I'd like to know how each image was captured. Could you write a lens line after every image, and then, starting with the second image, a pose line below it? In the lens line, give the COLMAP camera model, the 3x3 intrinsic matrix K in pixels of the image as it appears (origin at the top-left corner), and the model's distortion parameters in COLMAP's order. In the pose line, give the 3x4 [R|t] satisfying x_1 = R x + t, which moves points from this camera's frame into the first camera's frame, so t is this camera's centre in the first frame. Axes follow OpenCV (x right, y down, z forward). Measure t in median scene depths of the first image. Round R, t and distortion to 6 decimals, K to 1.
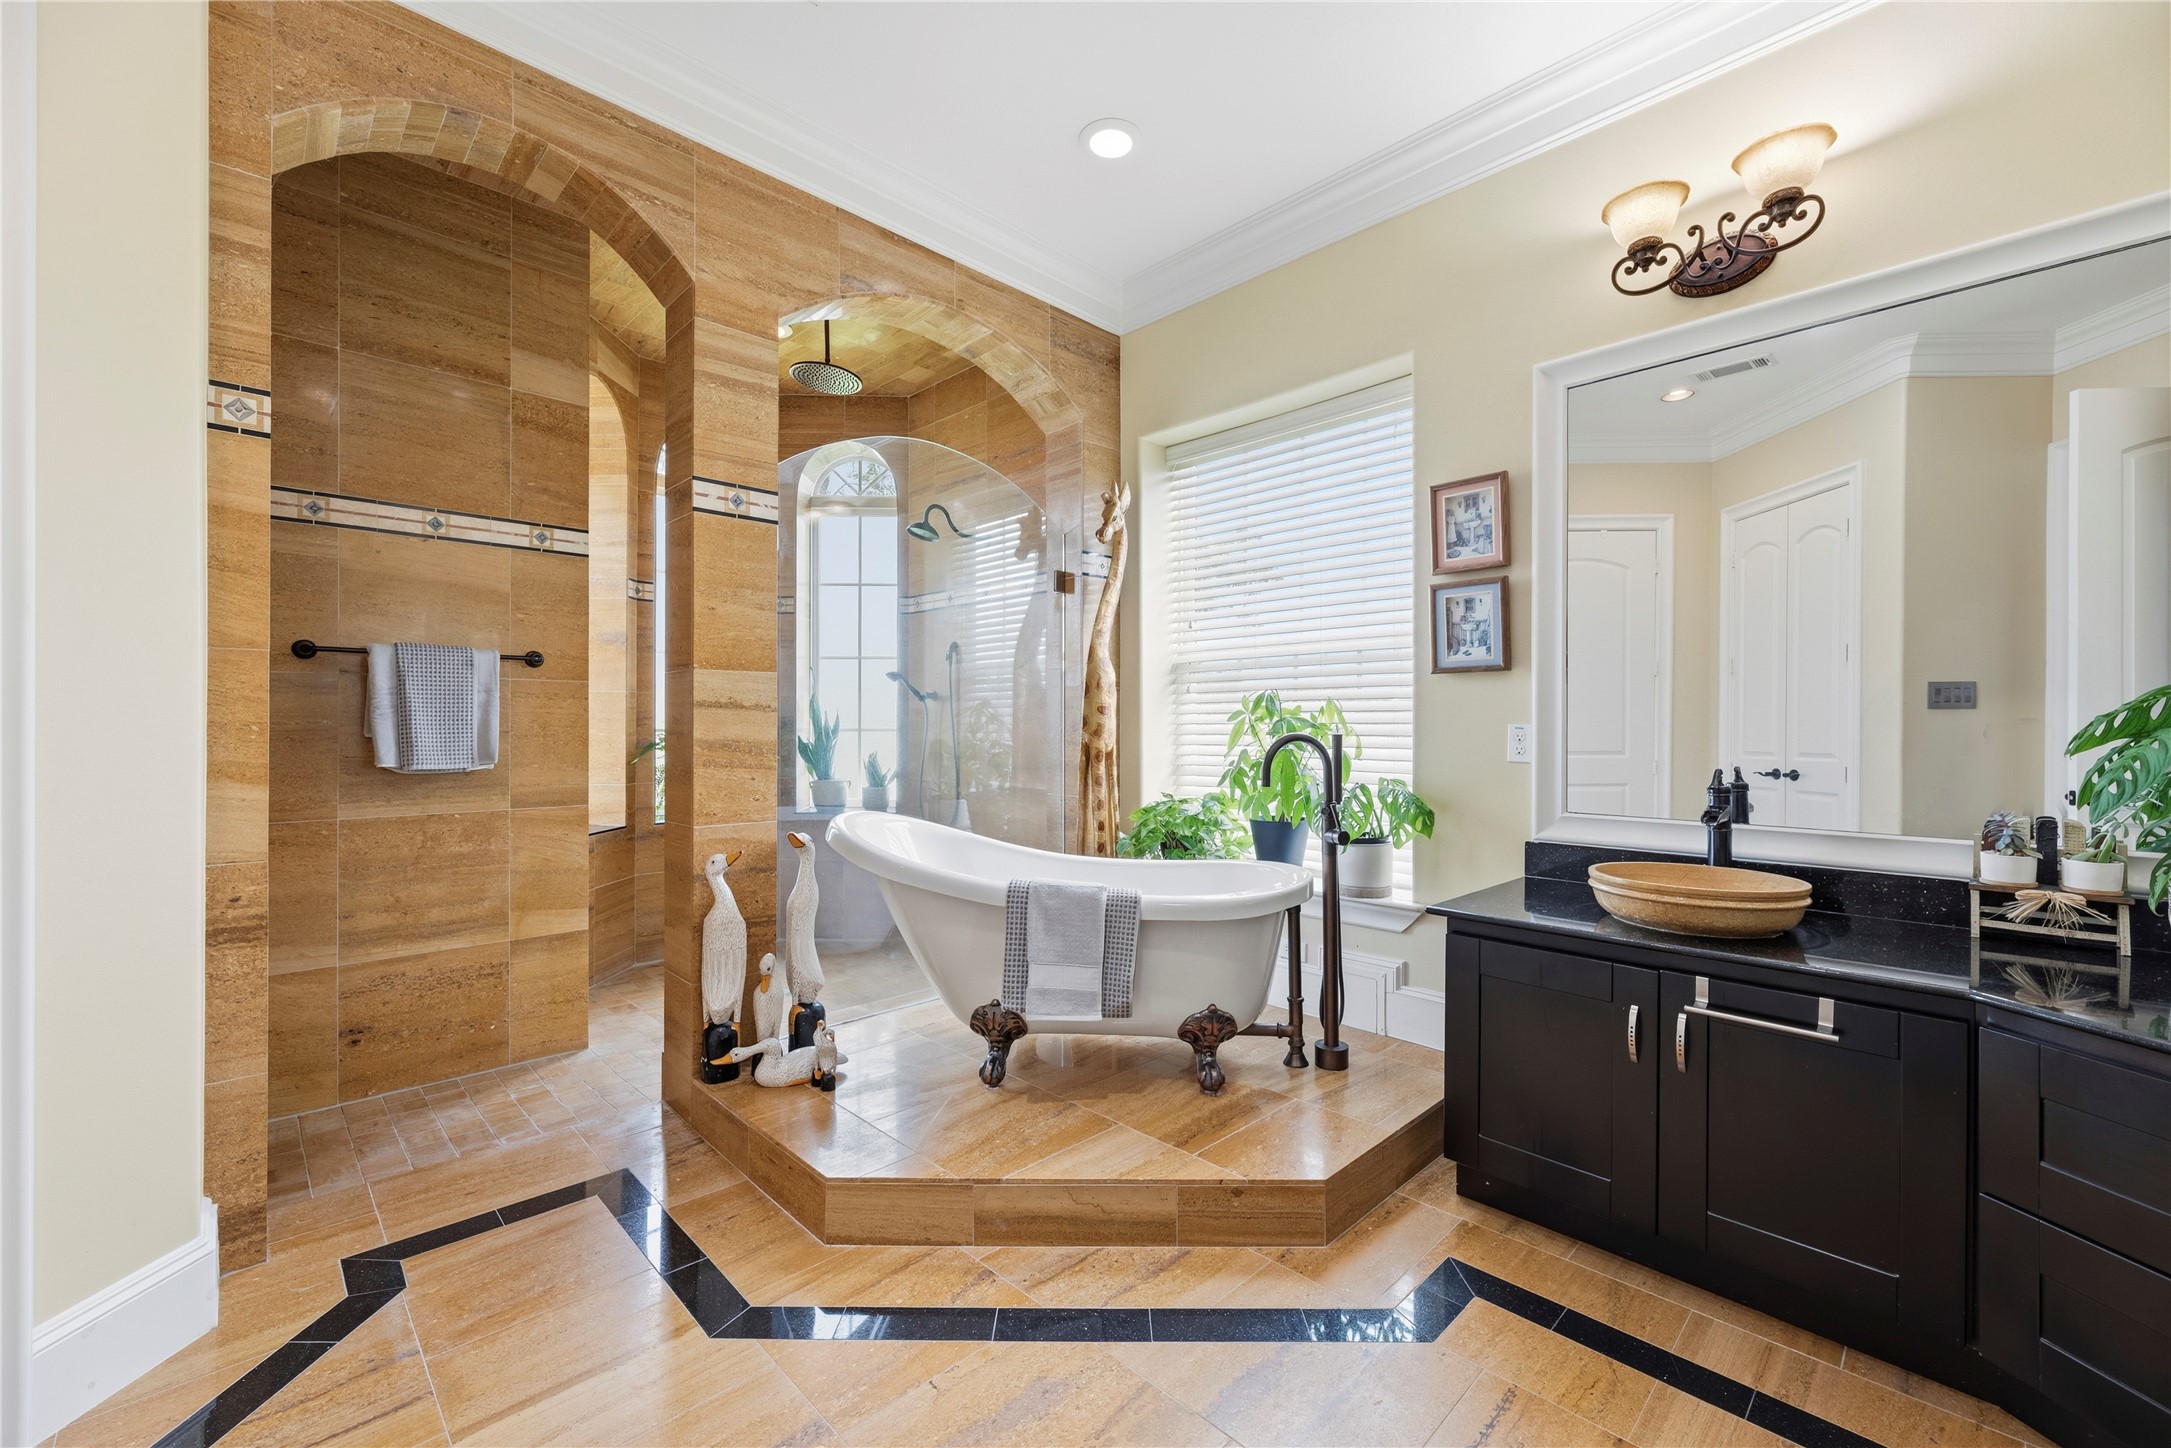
lens RADIAL K [[874.9, 0, 1080.2], [0, 874.9, 719.8], [0, 0, 1]] dist [-0.000027, -0.000130]
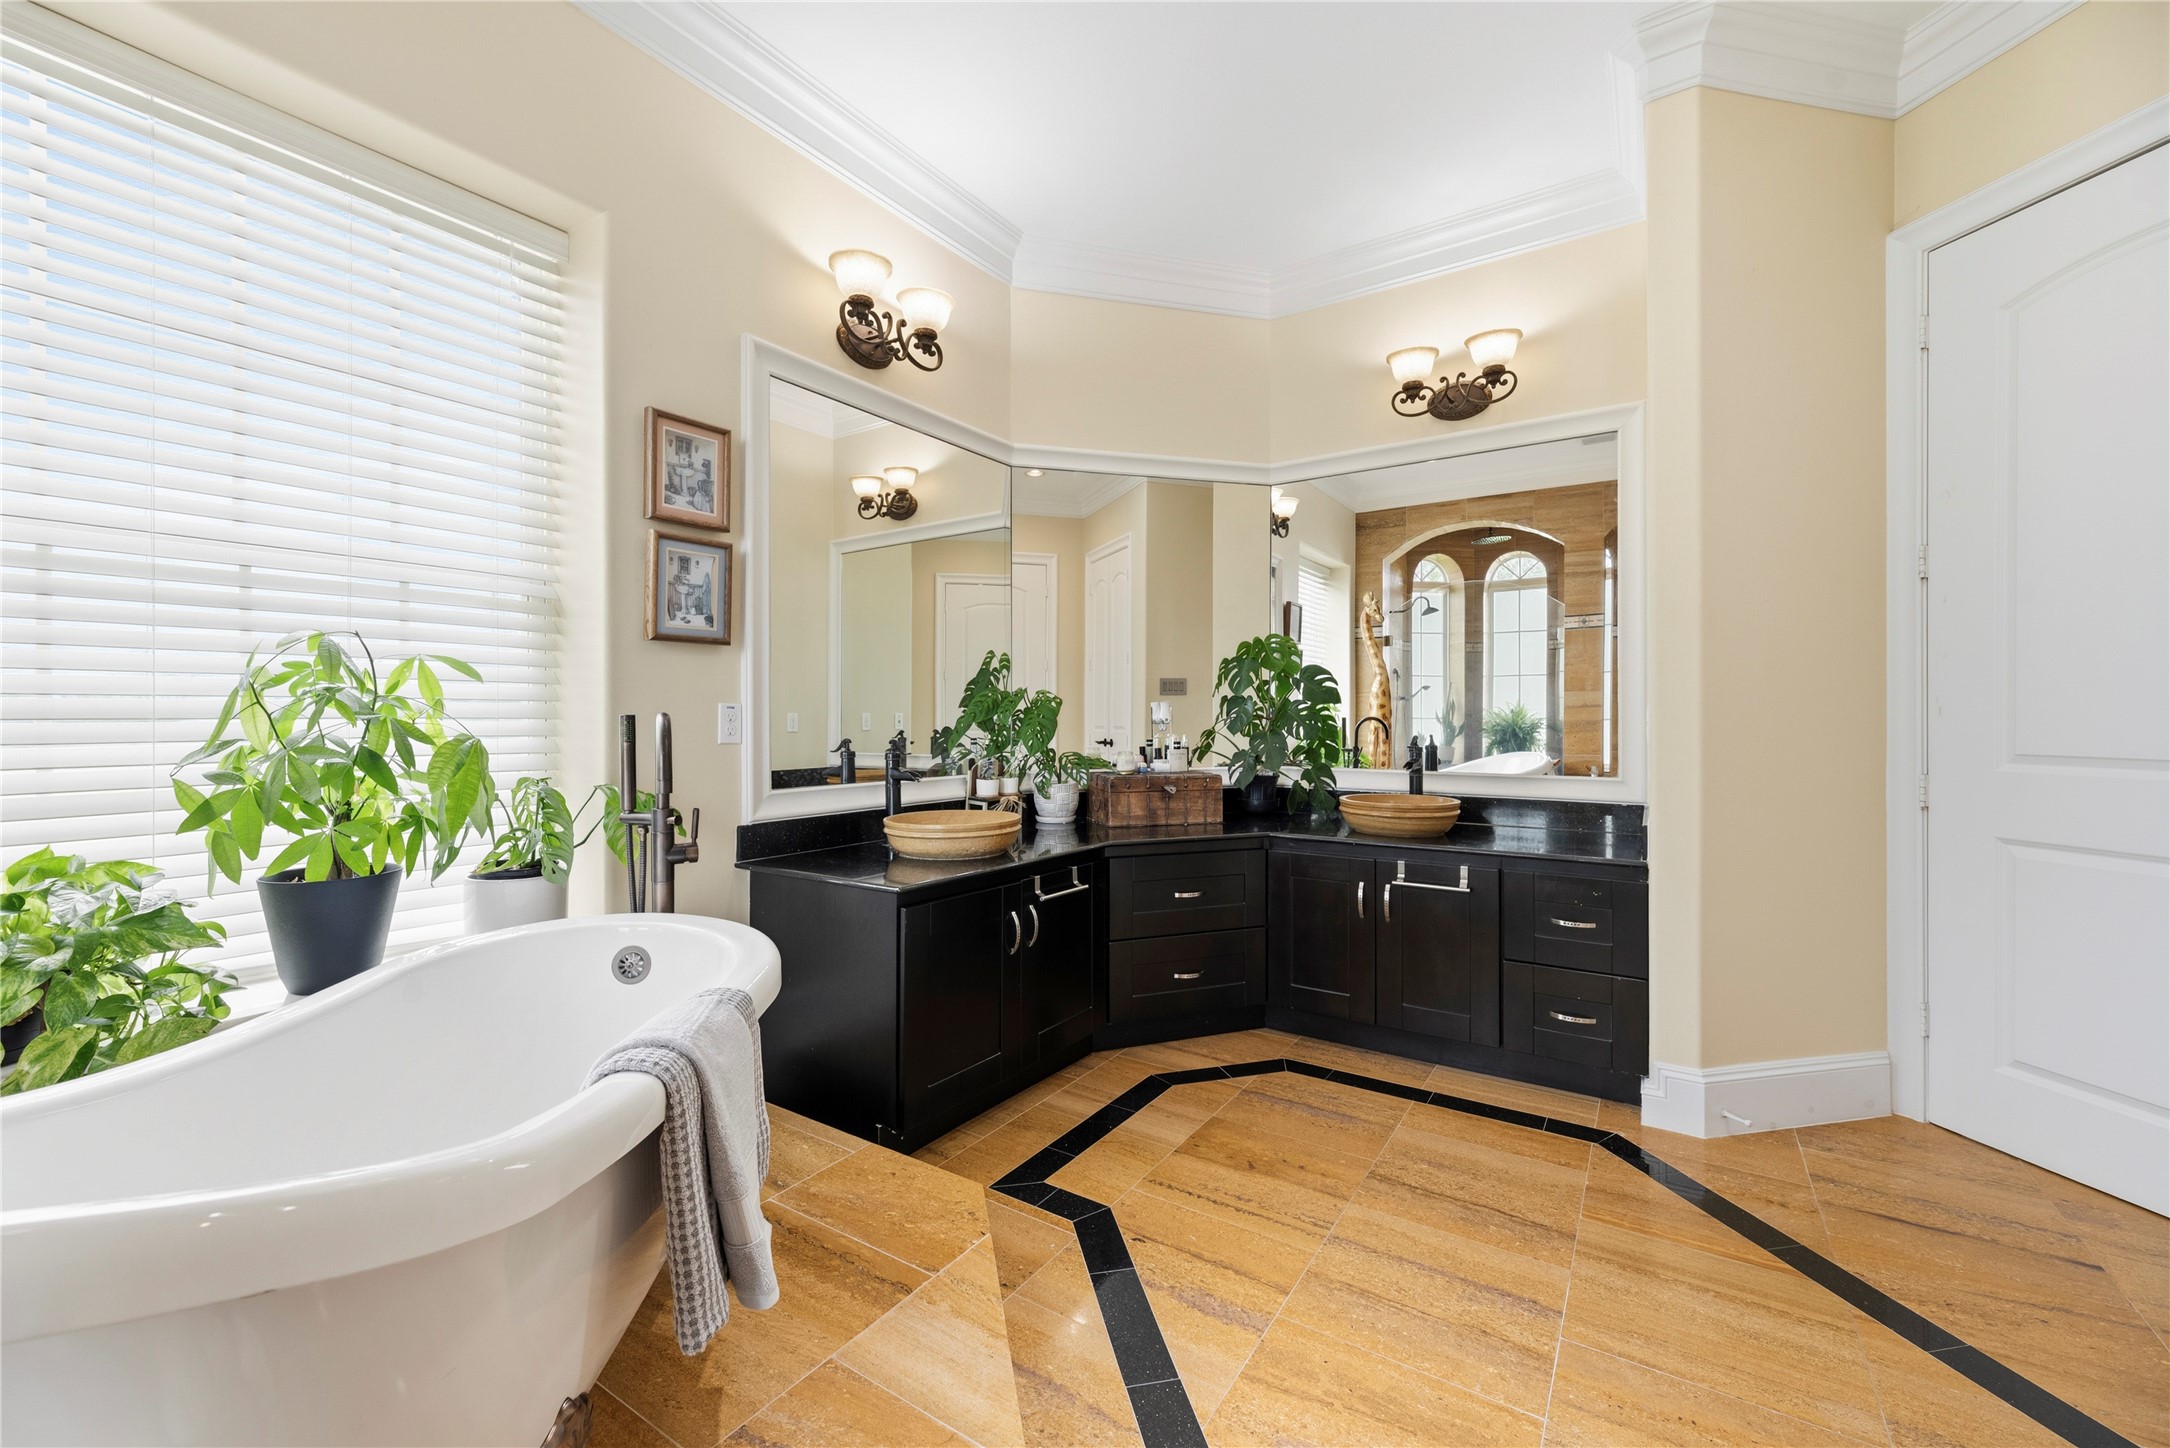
lens RADIAL K [[874.5, 0, 1080.6], [0, 874.5, 719.7], [0, 0, 1]] dist [-0.000027, -0.000130]
pose [[-0.200943, -0.002383, 0.979600, -0.489810], [0.004375, 0.999985, 0.003330, 0.020952], [-0.979593, 0.004955, -0.200929, 0.812462]]
